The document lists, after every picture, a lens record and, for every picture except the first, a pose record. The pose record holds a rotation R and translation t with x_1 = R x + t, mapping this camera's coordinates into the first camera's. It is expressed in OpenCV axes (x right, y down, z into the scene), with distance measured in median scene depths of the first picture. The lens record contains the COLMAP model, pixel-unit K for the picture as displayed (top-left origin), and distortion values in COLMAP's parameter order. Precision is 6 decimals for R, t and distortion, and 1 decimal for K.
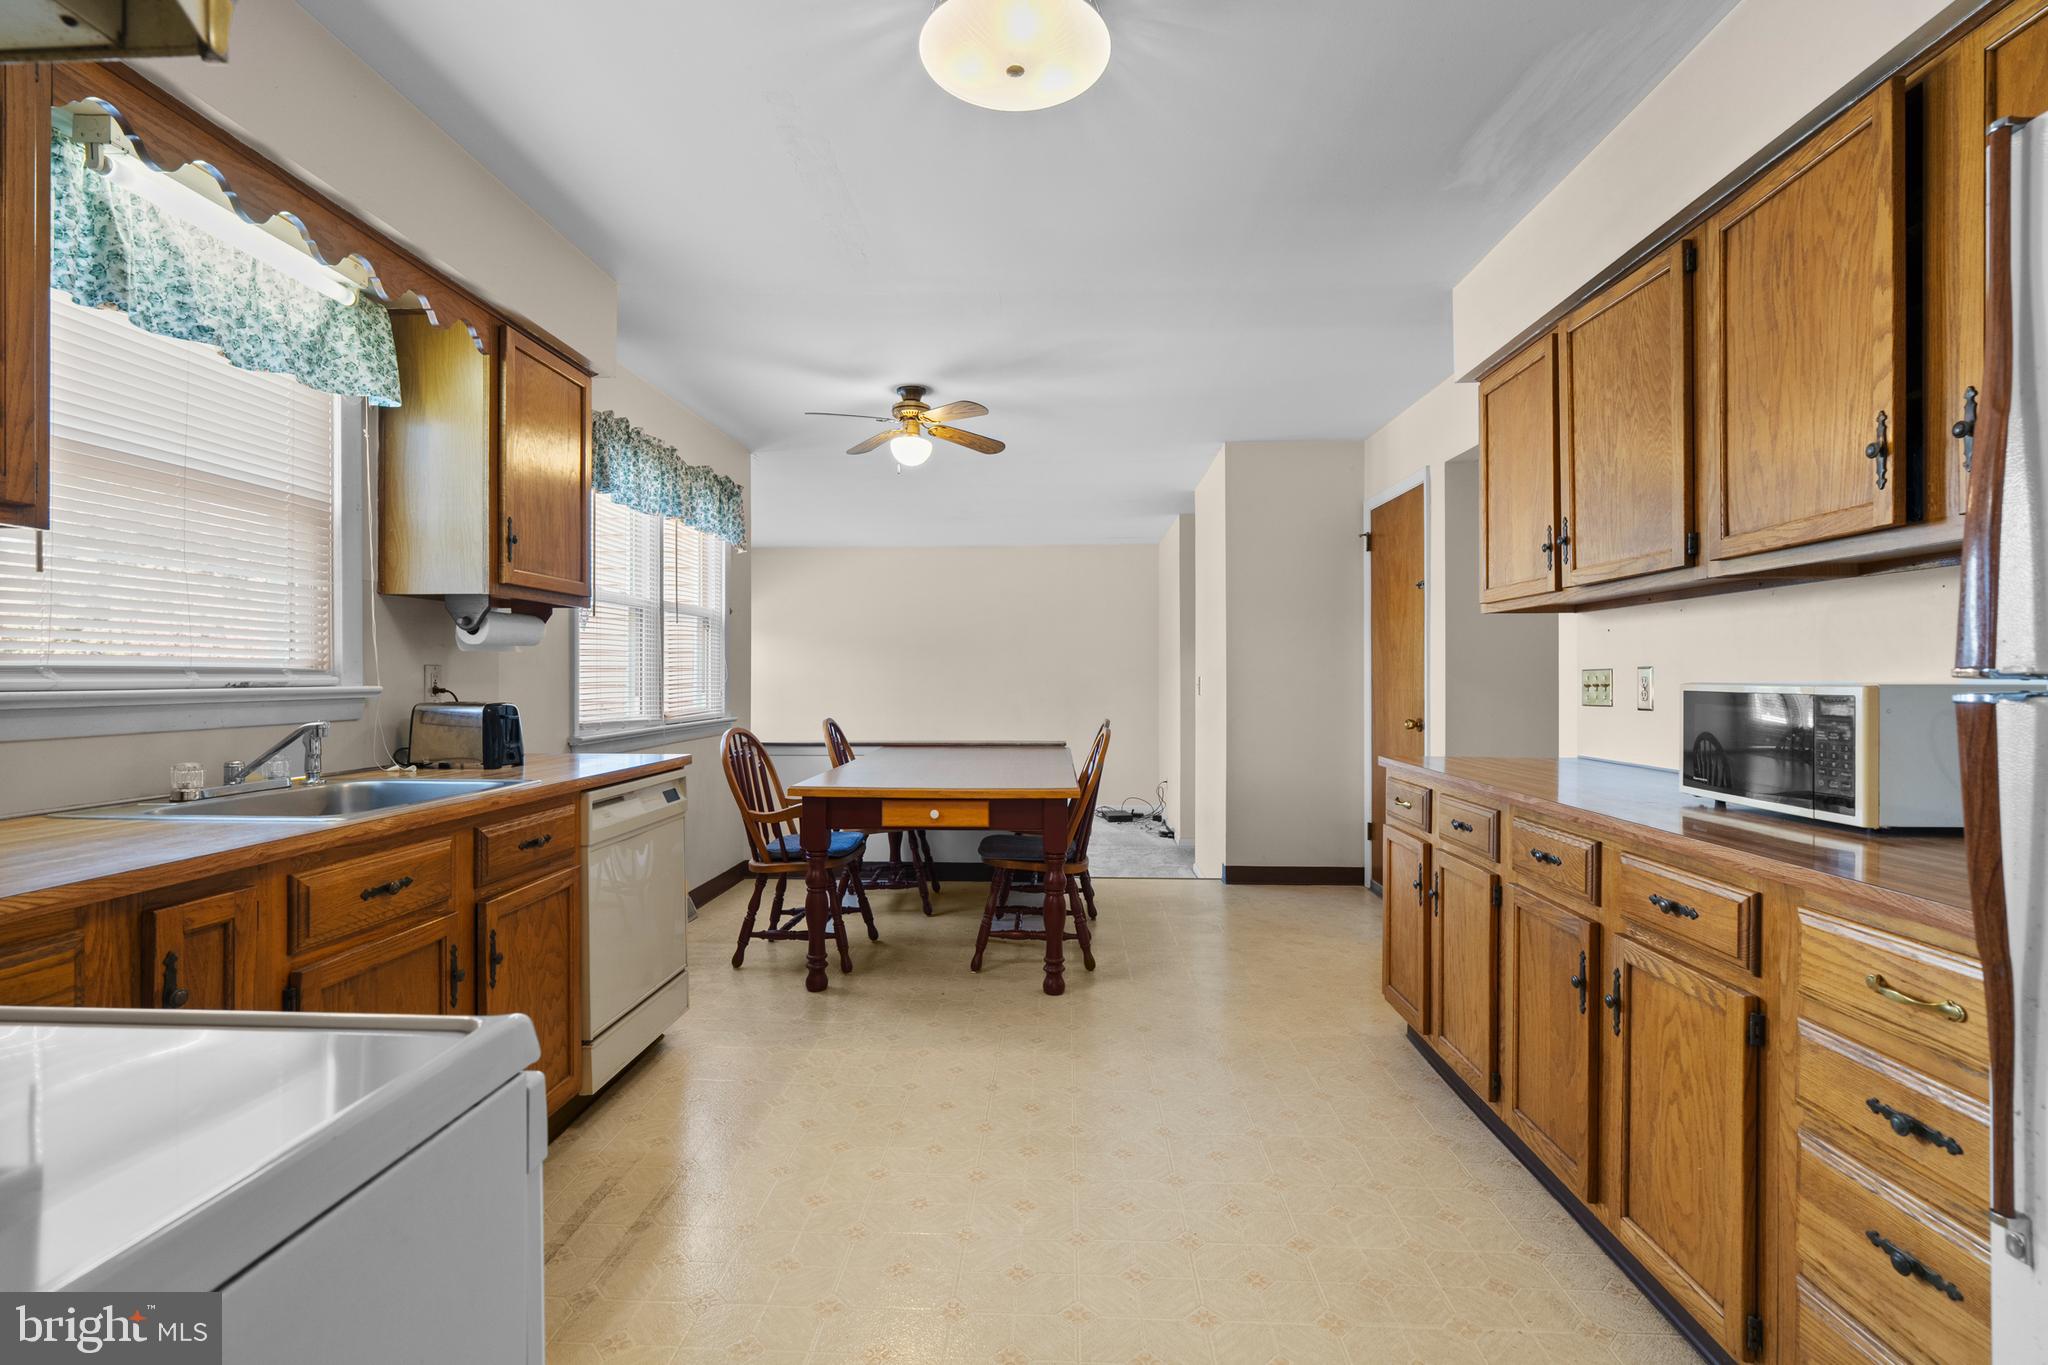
lens RADIAL K [[949.1, 0, 1027.3], [0, 949.1, 676.9], [0, 0, 1]] dist [-0.003275, 0.001308]
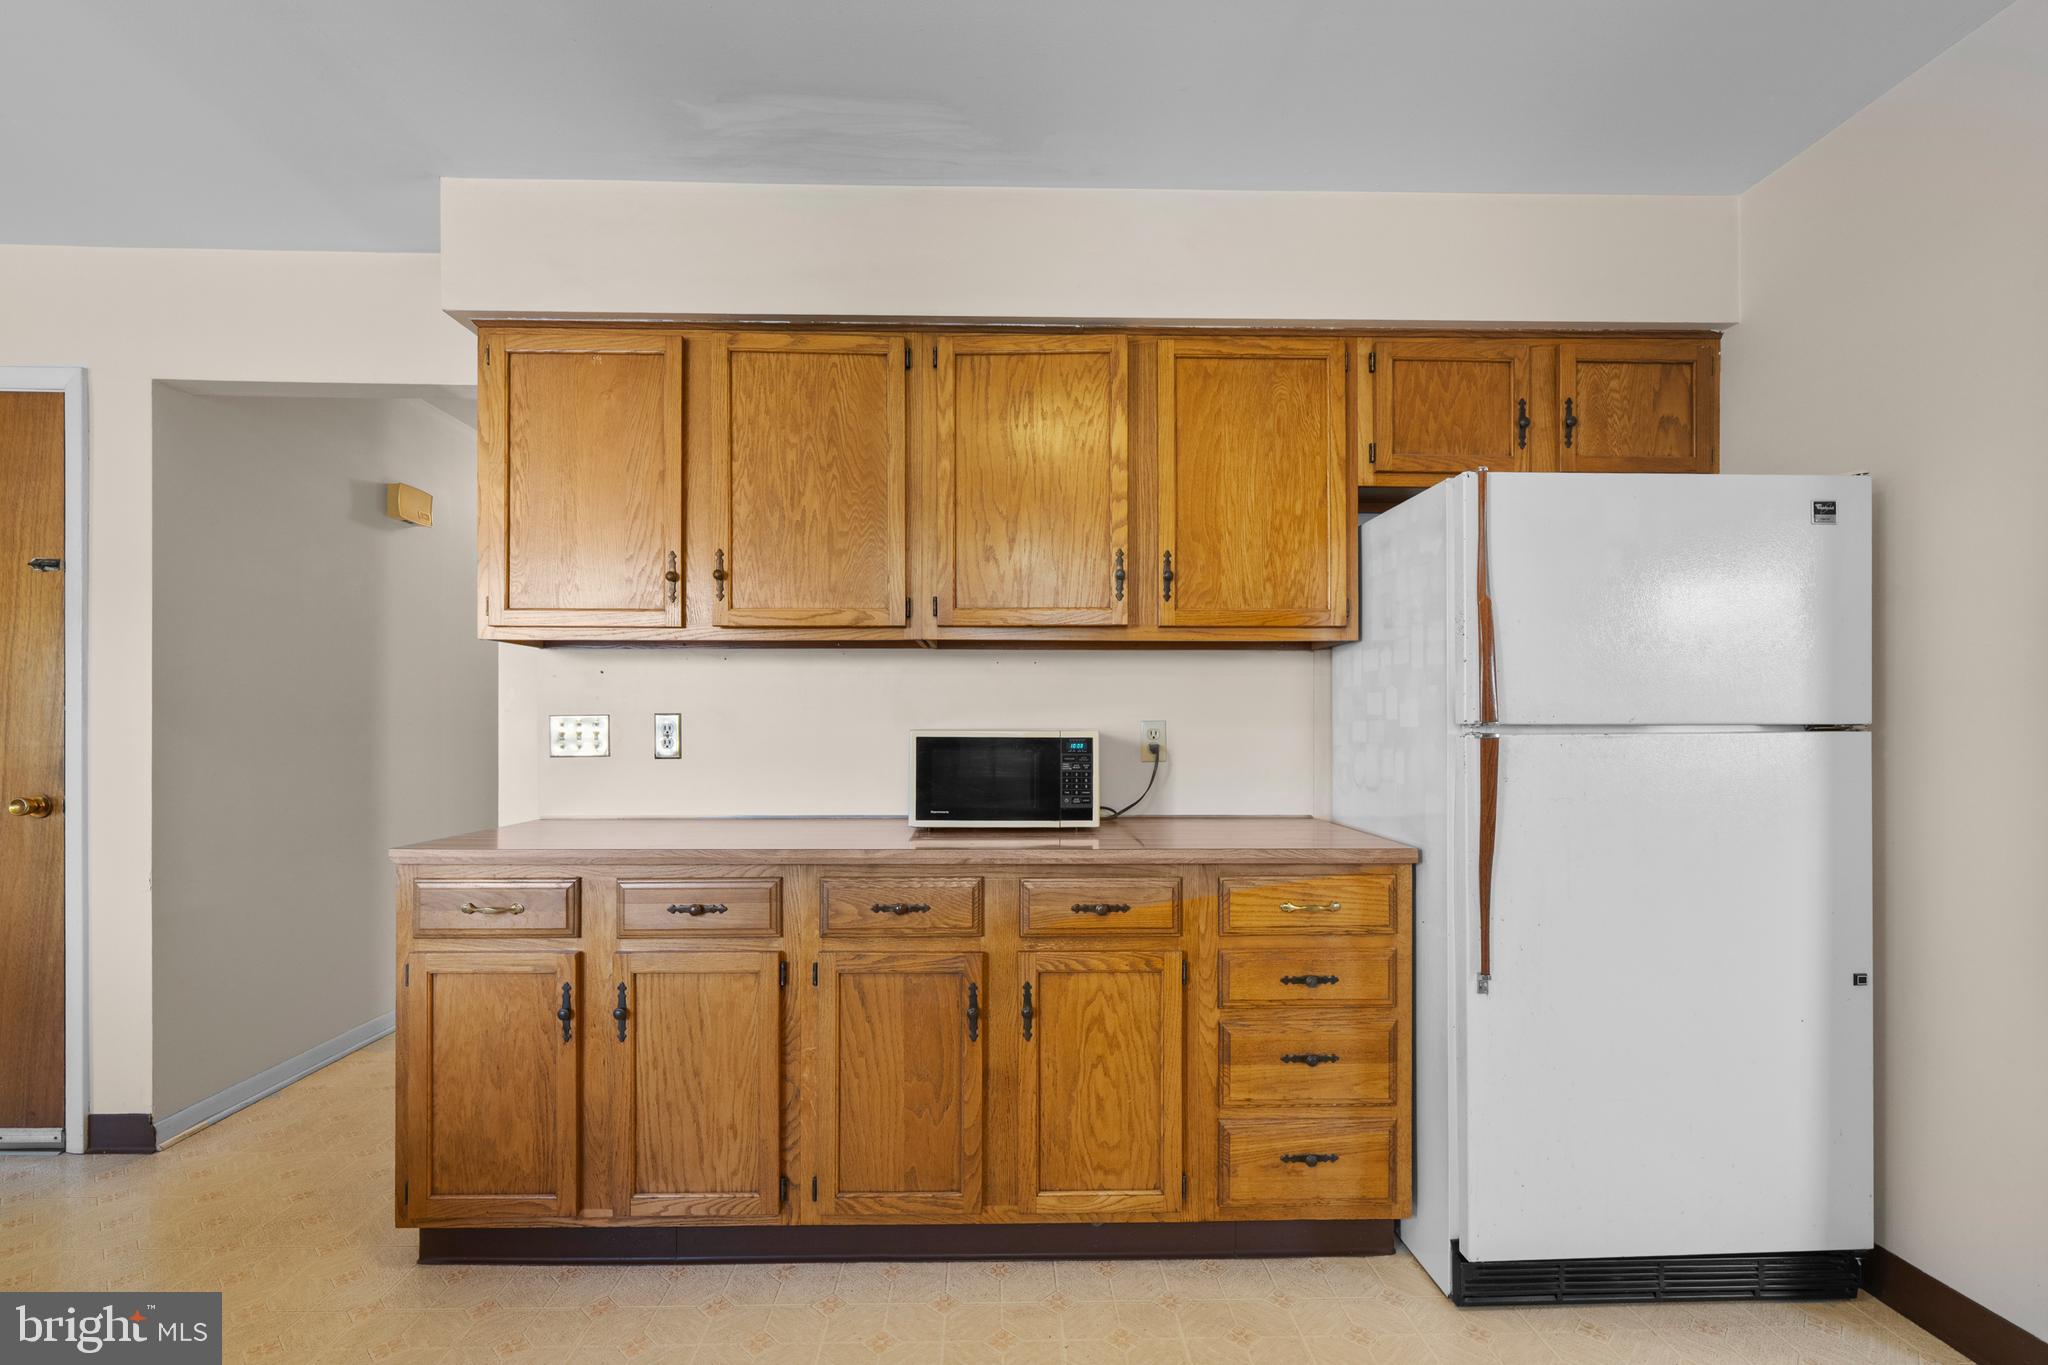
lens RADIAL K [[949.1, 0, 1031.6], [0, 949.1, 719.9], [0, 0, 1]] dist [-0.003275, 0.001308]
pose [[-0.076704, 0.001278, 0.997053, -0.507227], [-0.000525, 0.999999, -0.001322, -0.004817], [-0.997054, -0.000625, -0.076704, 1.068941]]
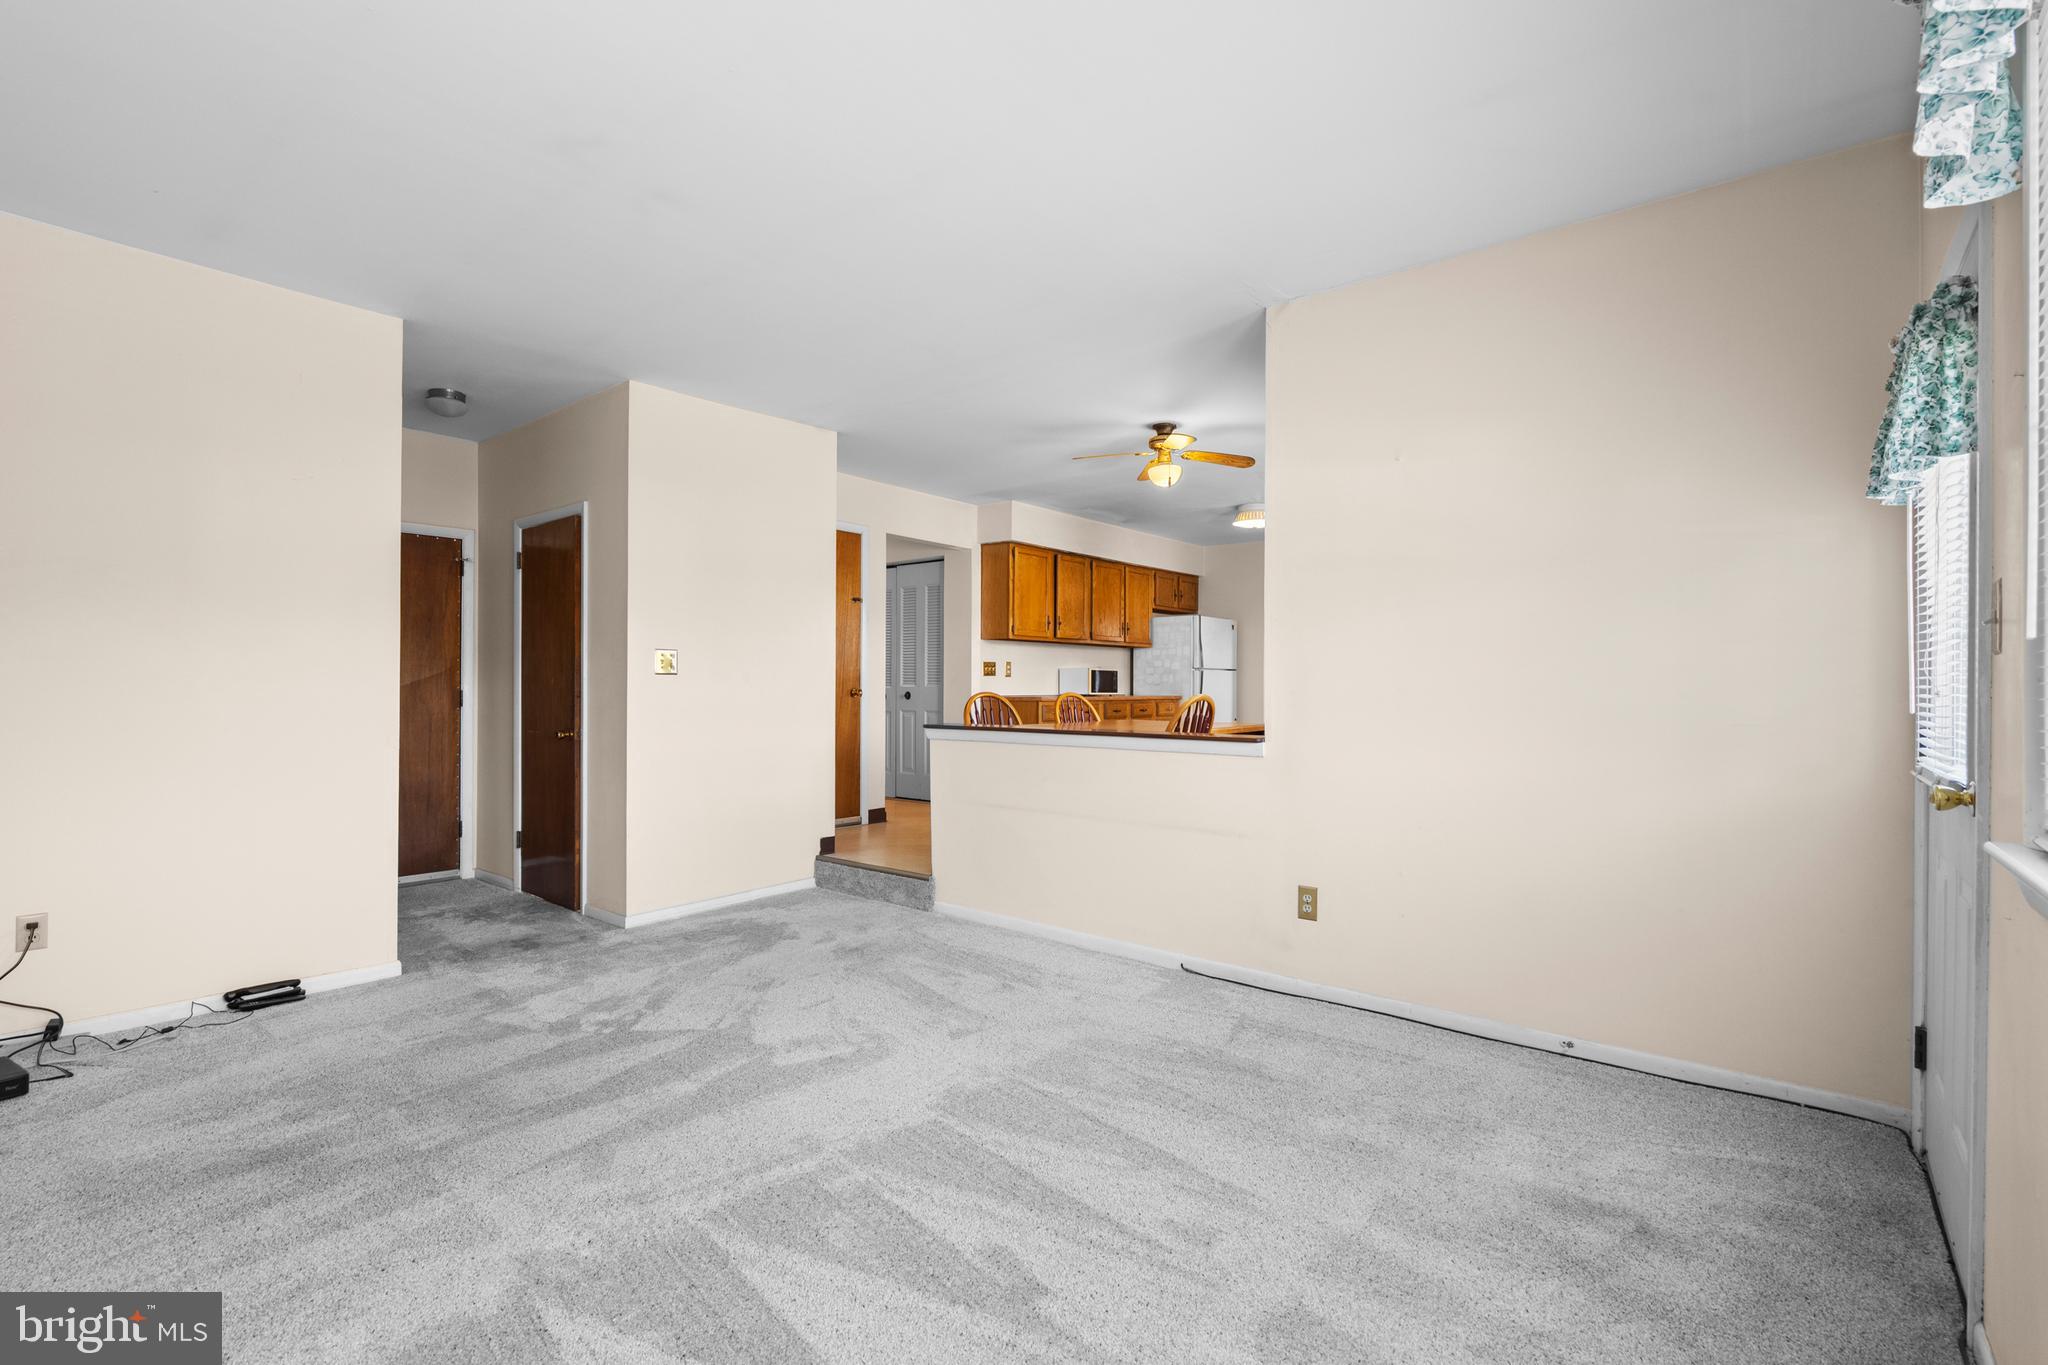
lens RADIAL K [[949.1, 0, 1019.0], [0, 949.1, 687.1], [0, 0, 1]] dist [-0.003275, 0.001308]
pose [[-0.806783, -0.004196, 0.590832, -1.690125], [-0.004439, 0.999990, 0.001041, 0.096124], [-0.590831, -0.001783, -0.806794, 5.084137]]
